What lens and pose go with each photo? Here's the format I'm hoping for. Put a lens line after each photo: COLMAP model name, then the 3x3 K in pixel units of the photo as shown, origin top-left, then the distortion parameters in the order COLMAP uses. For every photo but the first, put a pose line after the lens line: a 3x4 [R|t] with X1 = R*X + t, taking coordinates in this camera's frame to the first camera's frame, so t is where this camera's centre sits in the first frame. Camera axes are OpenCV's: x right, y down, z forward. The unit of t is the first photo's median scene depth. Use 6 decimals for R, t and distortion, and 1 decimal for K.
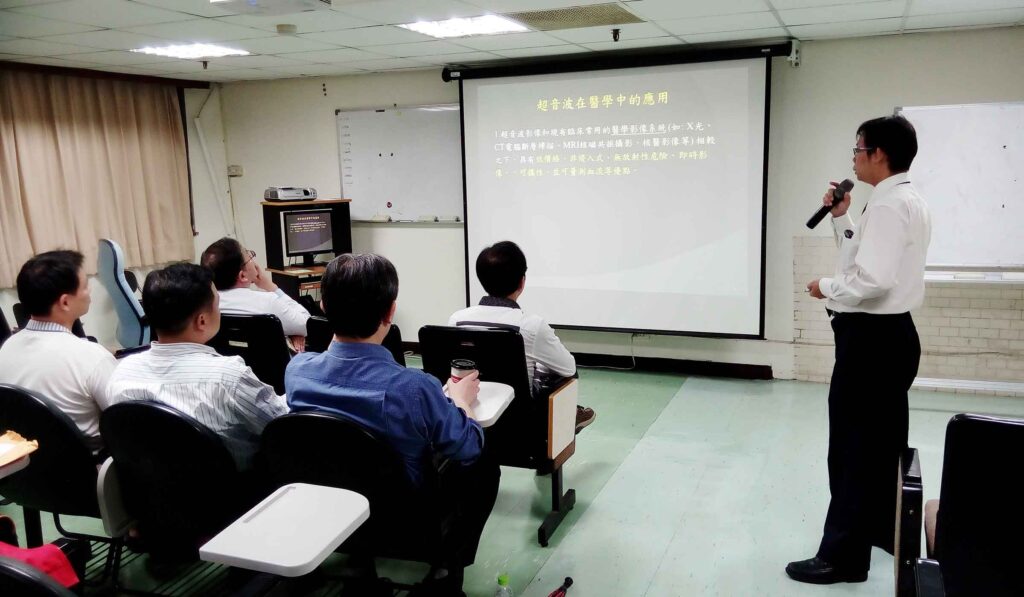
lens RADIAL K [[857.8, 0, 508.3], [0, 857.8, 296.7], [0, 0, 1]] dist [0.115048, -0.201889]
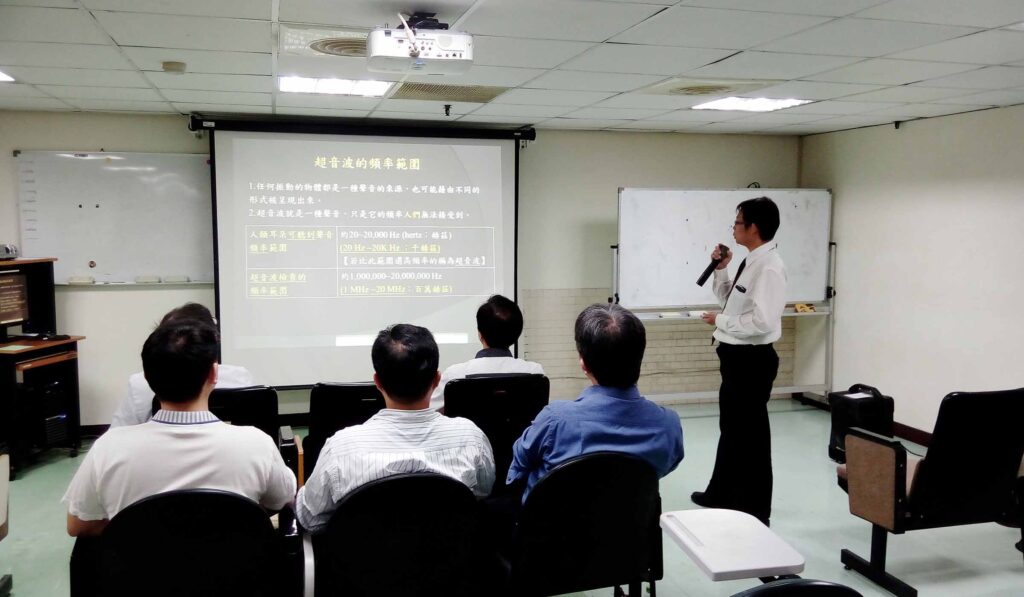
lens RADIAL K [[857.8, 0, 508.3], [0, 857.8, 296.7], [0, 0, 1]] dist [0.115048, -0.201889]
pose [[0.792574, -0.029273, 0.609072, -0.381046], [0.070823, 0.996506, -0.044266, -0.008596], [-0.605648, 0.078221, 0.791878, 0.080135]]
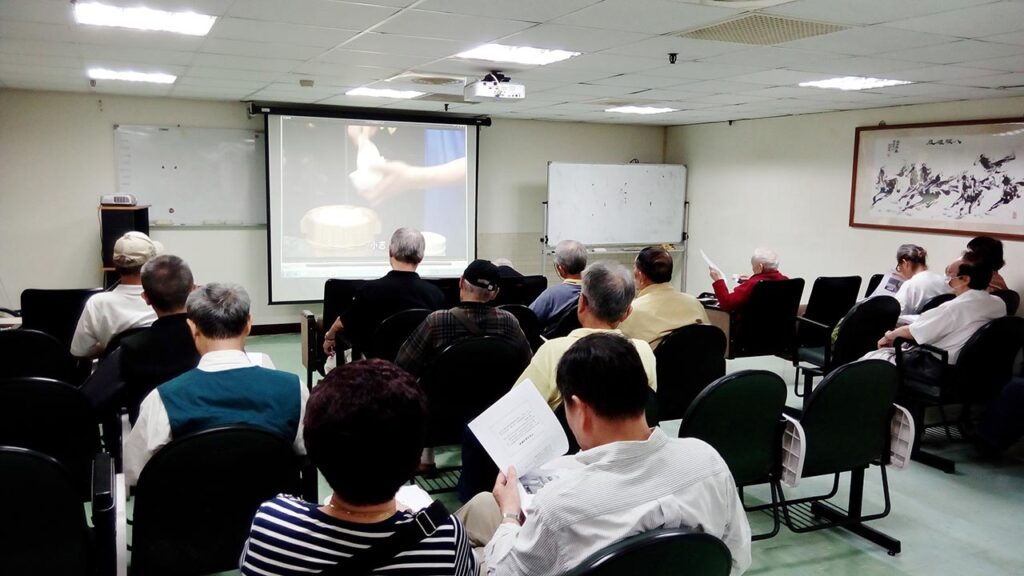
lens RADIAL K [[826.6, 0, 512.0], [0, 826.6, 288.0], [0, 0, 1]] dist [0.145908, -0.285820]
pose [[0.674903, -0.057105, 0.735693, -0.749282], [0.078082, 0.996930, 0.005752, 0.028937], [-0.733763, 0.053562, 0.677290, -0.102330]]
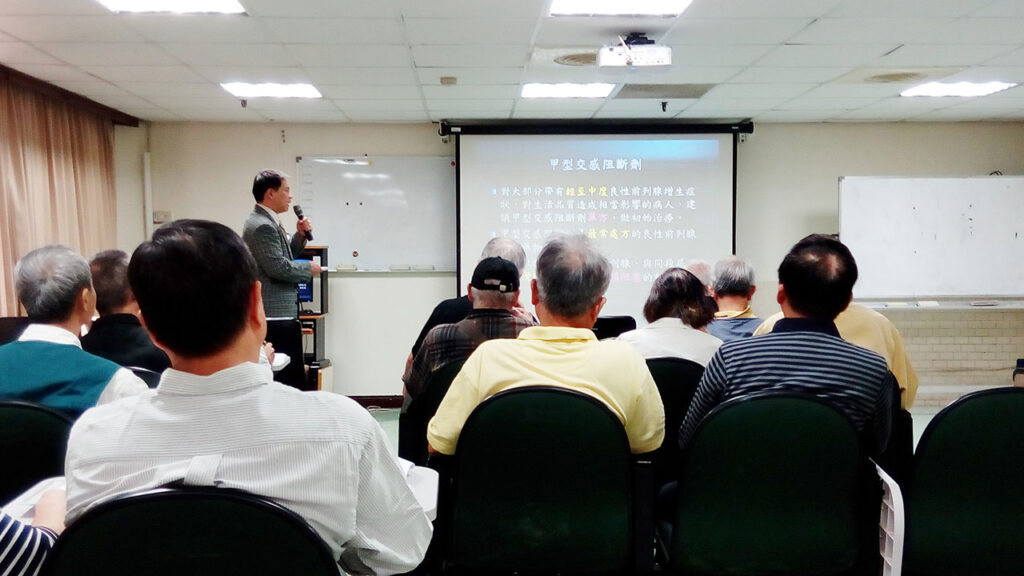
lens RADIAL K [[1103.1, 0, 512.0], [0, 1103.1, 288.0], [0, 0, 1]] dist [0.099029, -0.039168]
pose [[0.909897, 0.008472, 0.414748, -0.561341], [0.046118, 0.991528, -0.121431, 0.104071], [-0.412264, 0.129617, 0.901797, -0.228586]]
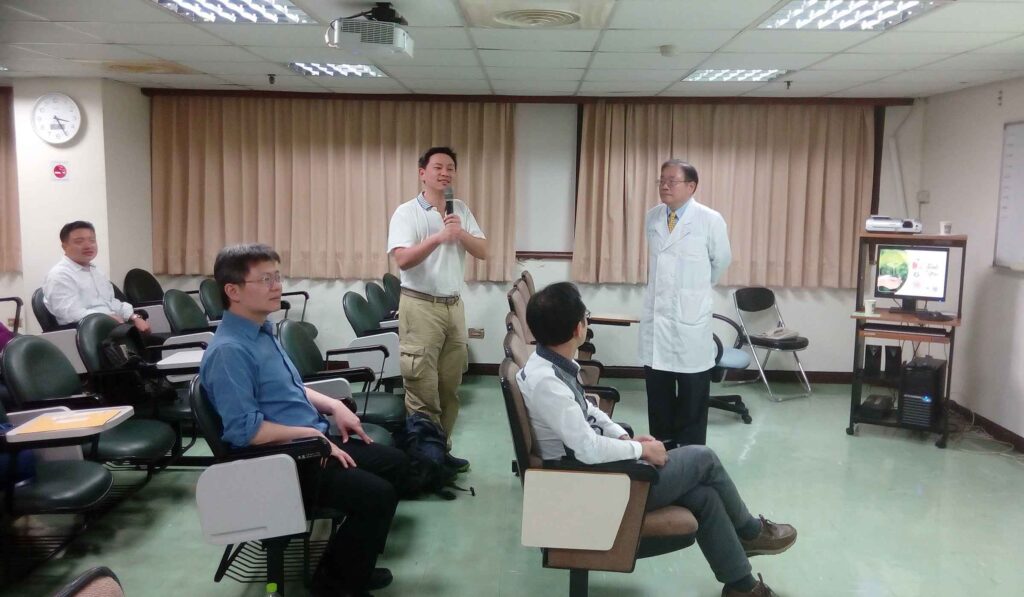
lens RADIAL K [[857.8, 0, 508.3], [0, 857.8, 296.7], [0, 0, 1]] dist [0.115048, -0.201889]
pose [[0.358694, 0.149450, -0.921414, 0.434623], [-0.172394, 0.980726, 0.091959, -0.066566], [0.917398, 0.125861, 0.377545, 0.360744]]
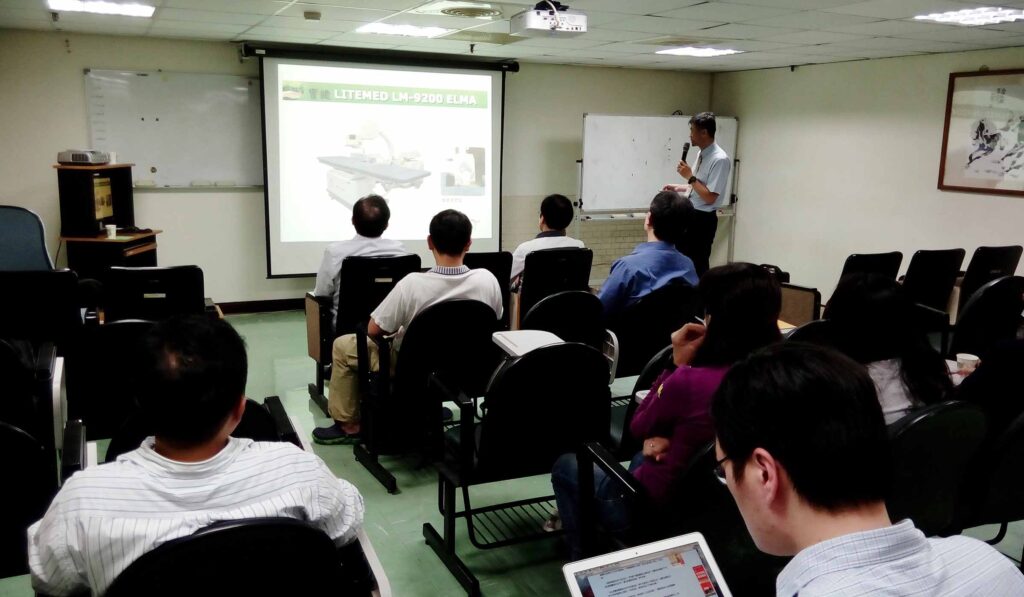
lens RADIAL K [[854.0, 0, 509.7], [0, 854.0, 298.9], [0, 0, 1]] dist [0.113955, -0.192887]
pose [[0.674059, -0.100141, 0.731858, -0.688551], [0.077032, 0.994896, 0.065184, 0.009350], [-0.734650, 0.012438, 0.678332, 0.019687]]
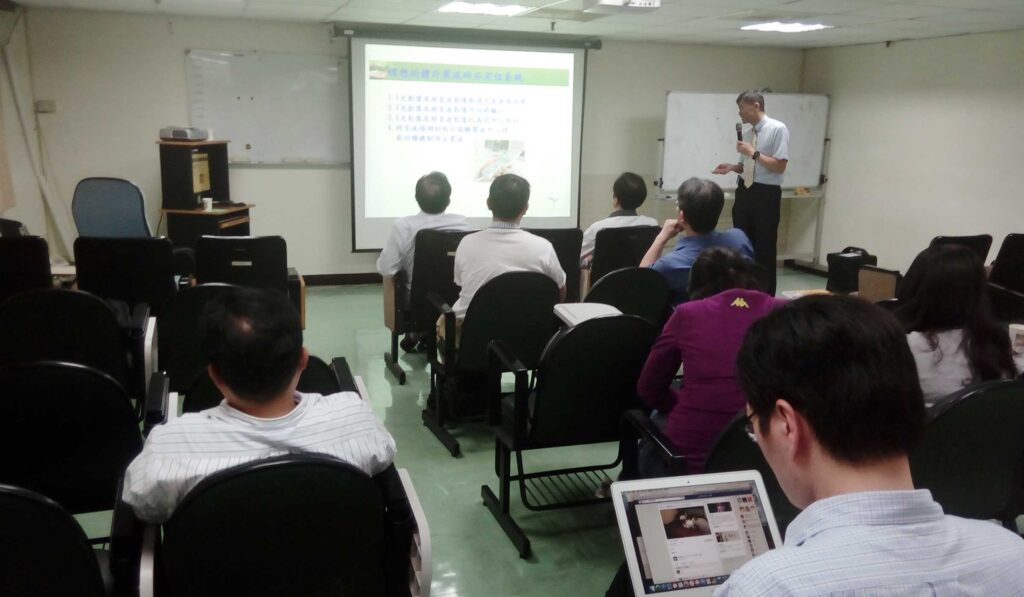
lens RADIAL K [[854.0, 0, 509.7], [0, 854.0, 298.9], [0, 0, 1]] dist [0.113955, -0.192887]
pose [[0.748654, -0.098826, 0.655553, -0.685793], [0.062182, 0.994935, 0.078976, 0.016207], [-0.660038, -0.018363, 0.751008, -0.003628]]
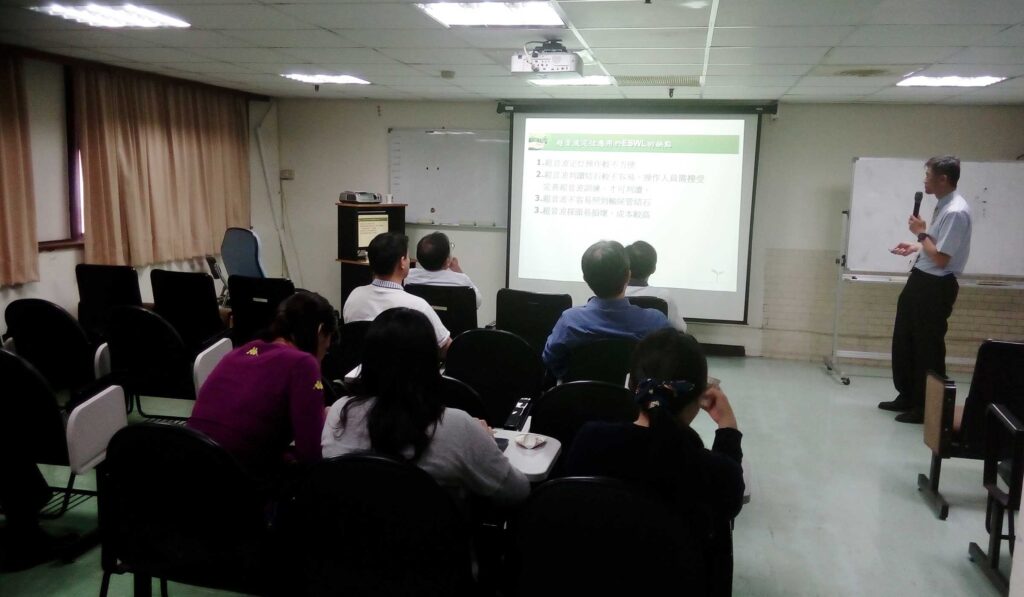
lens RADIAL K [[857.8, 0, 508.3], [0, 857.8, 296.7], [0, 0, 1]] dist [0.115048, -0.201889]
pose [[0.982039, 0.027128, 0.186718, -0.287578], [-0.024090, 0.999538, -0.018520, 0.037038], [-0.187135, 0.013689, 0.982239, -0.214921]]
